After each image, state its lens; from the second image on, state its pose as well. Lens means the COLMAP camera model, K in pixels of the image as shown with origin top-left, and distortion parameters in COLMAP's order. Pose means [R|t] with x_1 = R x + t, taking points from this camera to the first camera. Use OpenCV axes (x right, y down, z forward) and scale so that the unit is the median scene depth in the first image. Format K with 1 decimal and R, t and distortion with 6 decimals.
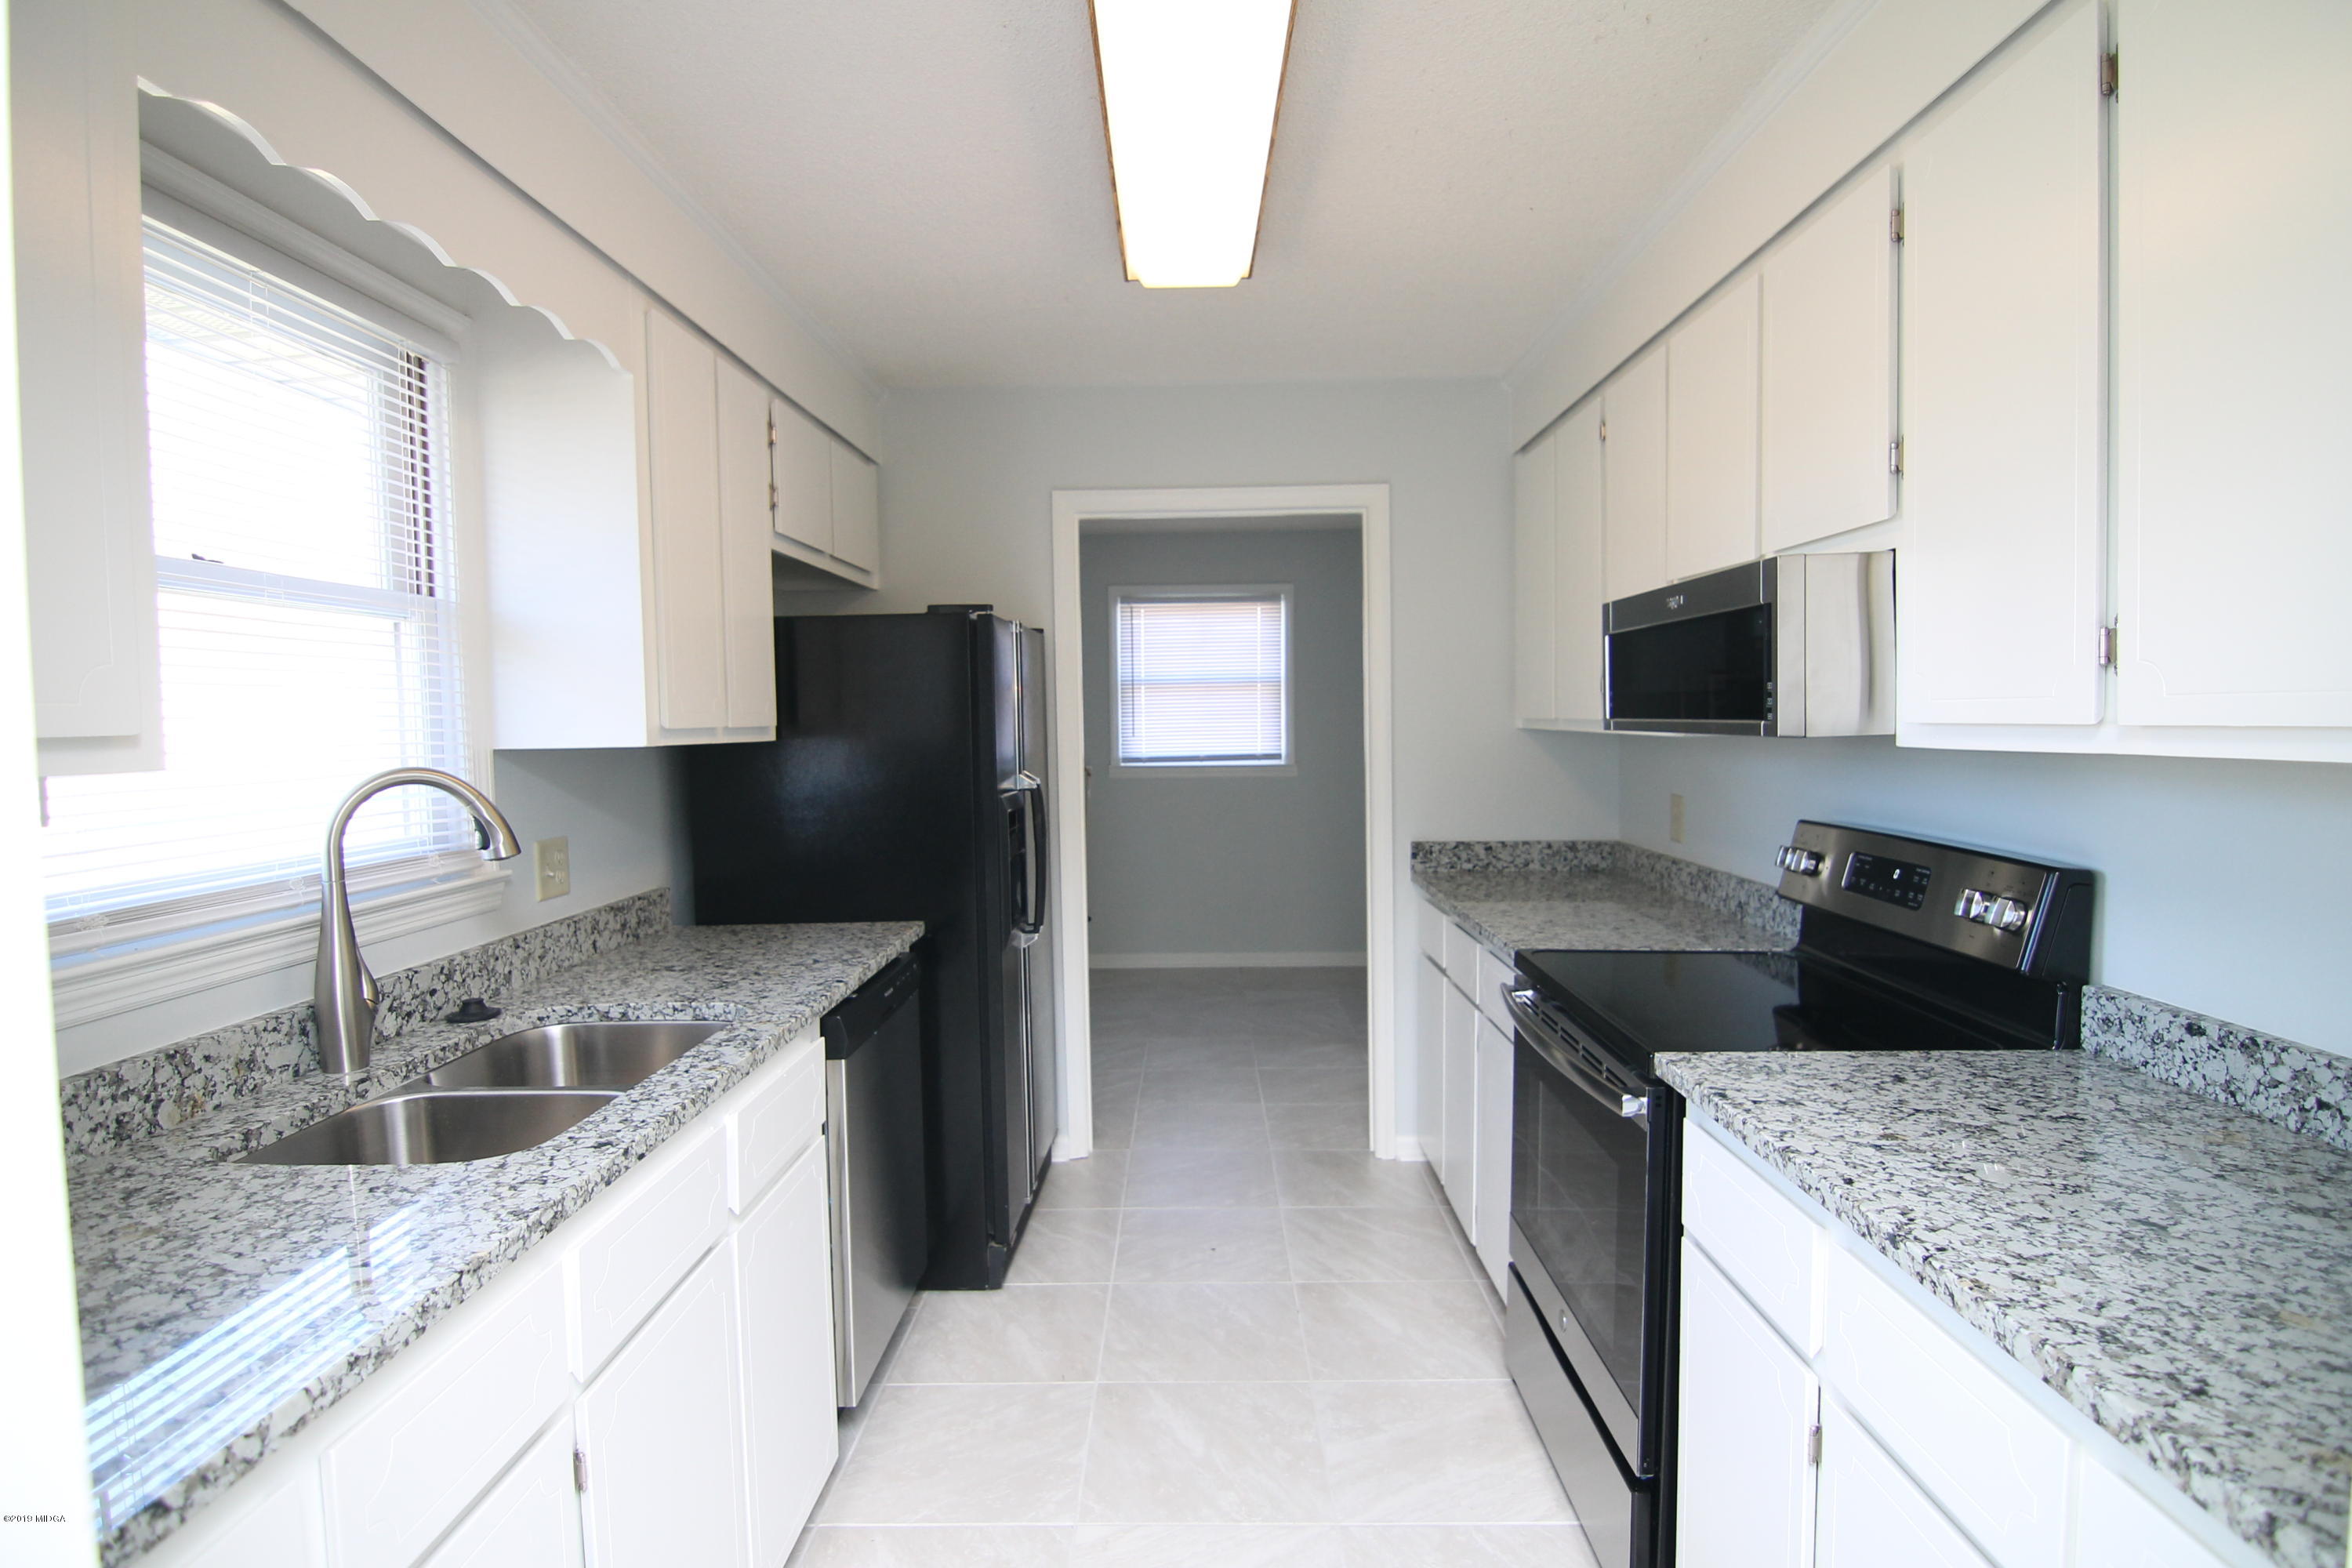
lens RADIAL K [[1217.6, 0, 1175.0], [0, 1217.6, 778.4], [0, 0, 1]] dist [-0.004096, -0.009407]
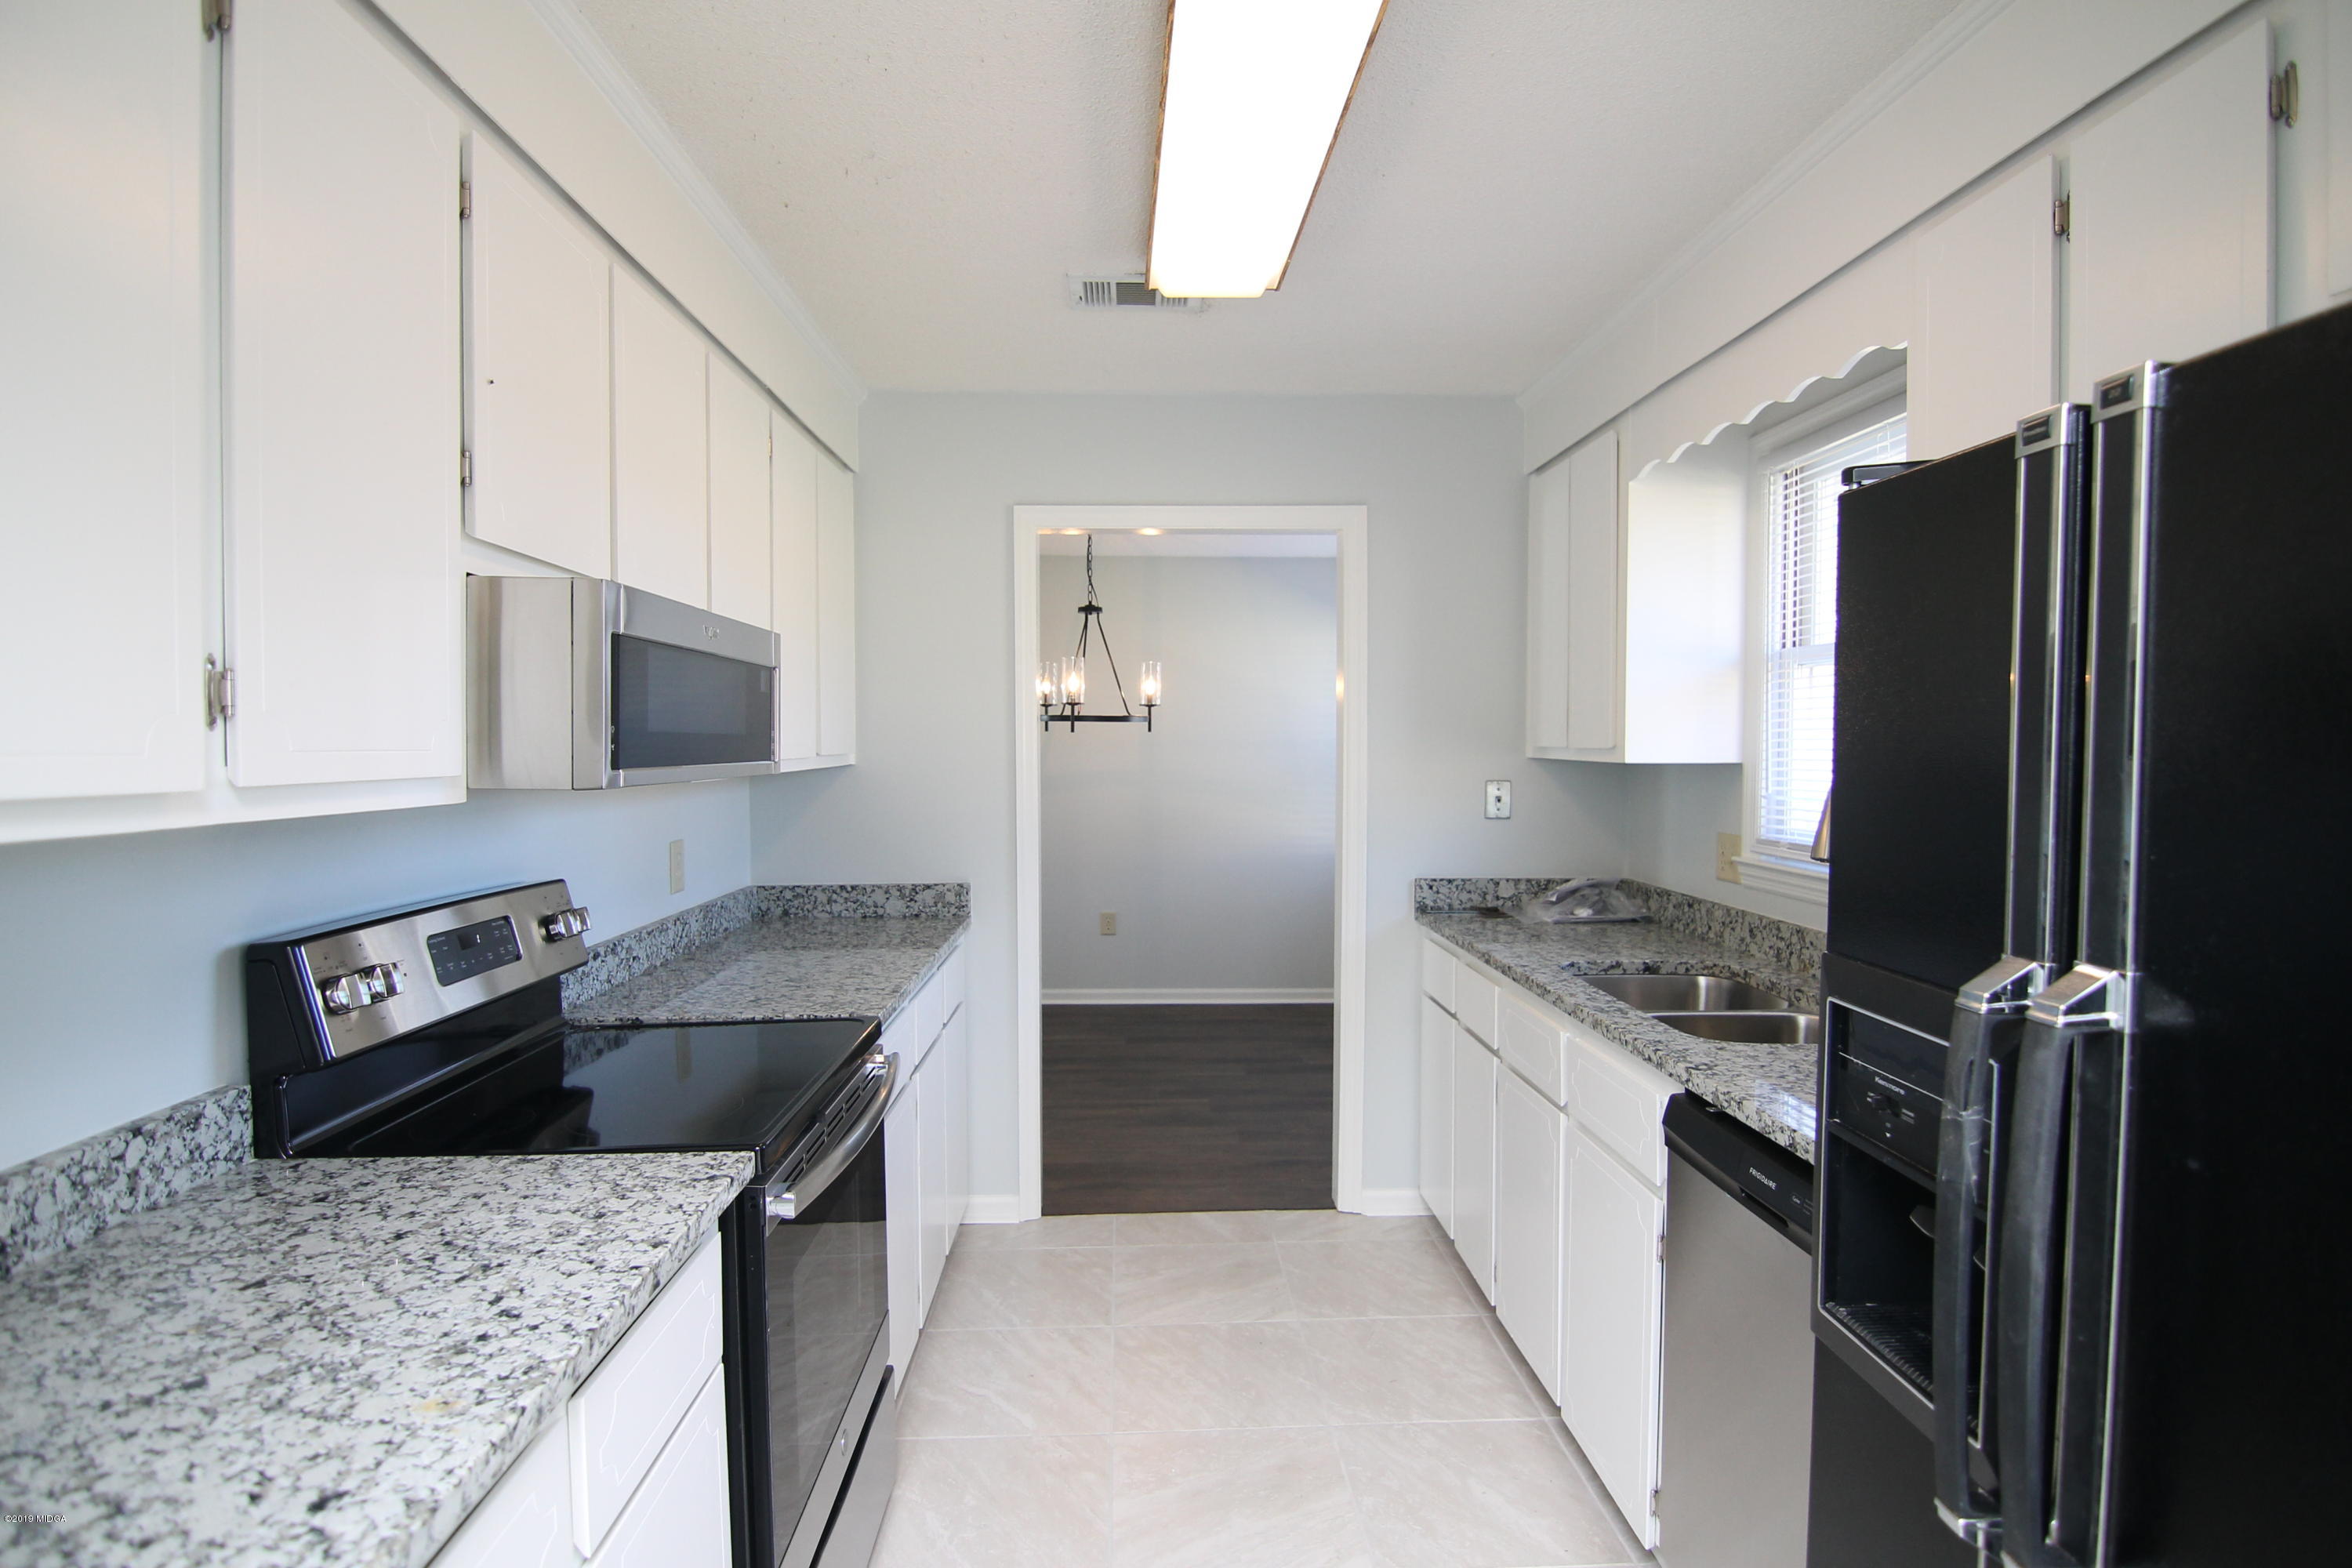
lens RADIAL K [[1217.6, 0, 1179.4], [0, 1217.6, 776.2], [0, 0, 1]] dist [-0.004096, -0.009407]
pose [[-0.998050, 0.017624, -0.059878, 0.122112], [0.012572, 0.996409, 0.083738, -0.109502], [0.061138, 0.082822, -0.994687, 1.887217]]
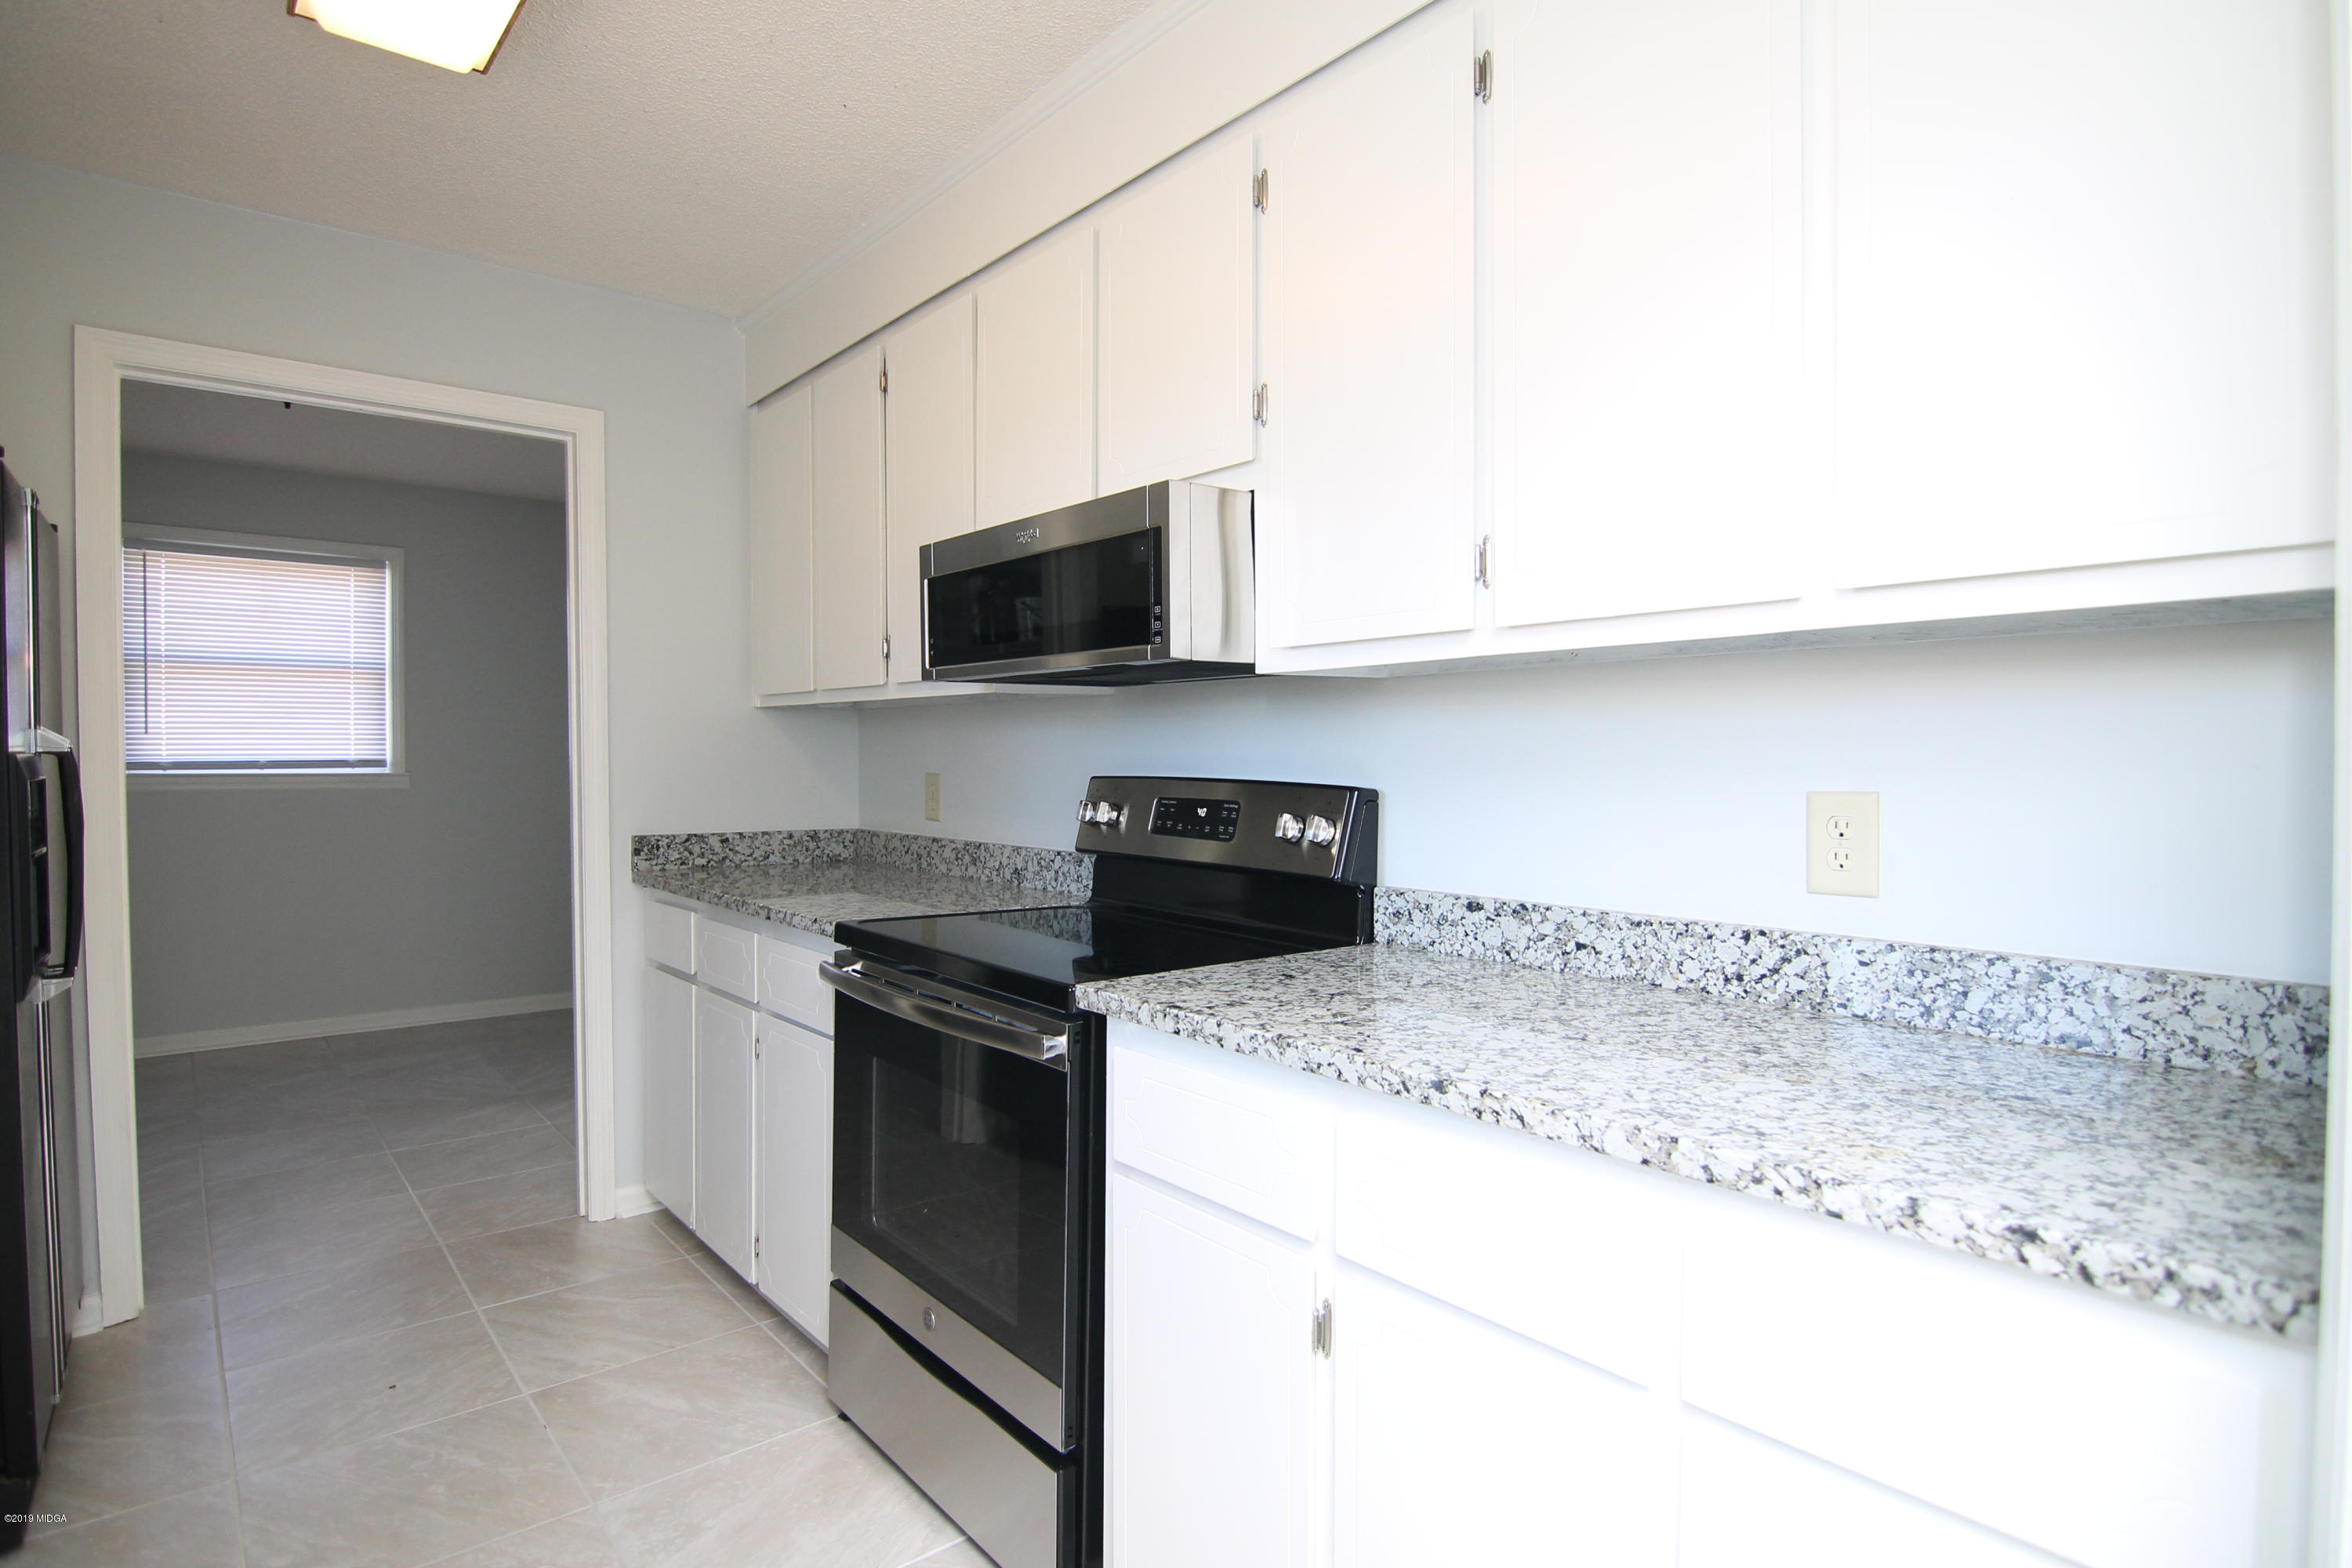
lens RADIAL K [[1217.6, 0, 1175.4], [0, 1217.6, 781.9], [0, 0, 1]] dist [-0.004096, -0.009407]
pose [[0.753937, 0.001033, 0.656945, -0.135375], [0.021247, 0.999437, -0.025955, 0.077874], [-0.656603, 0.033527, 0.753491, 0.194330]]
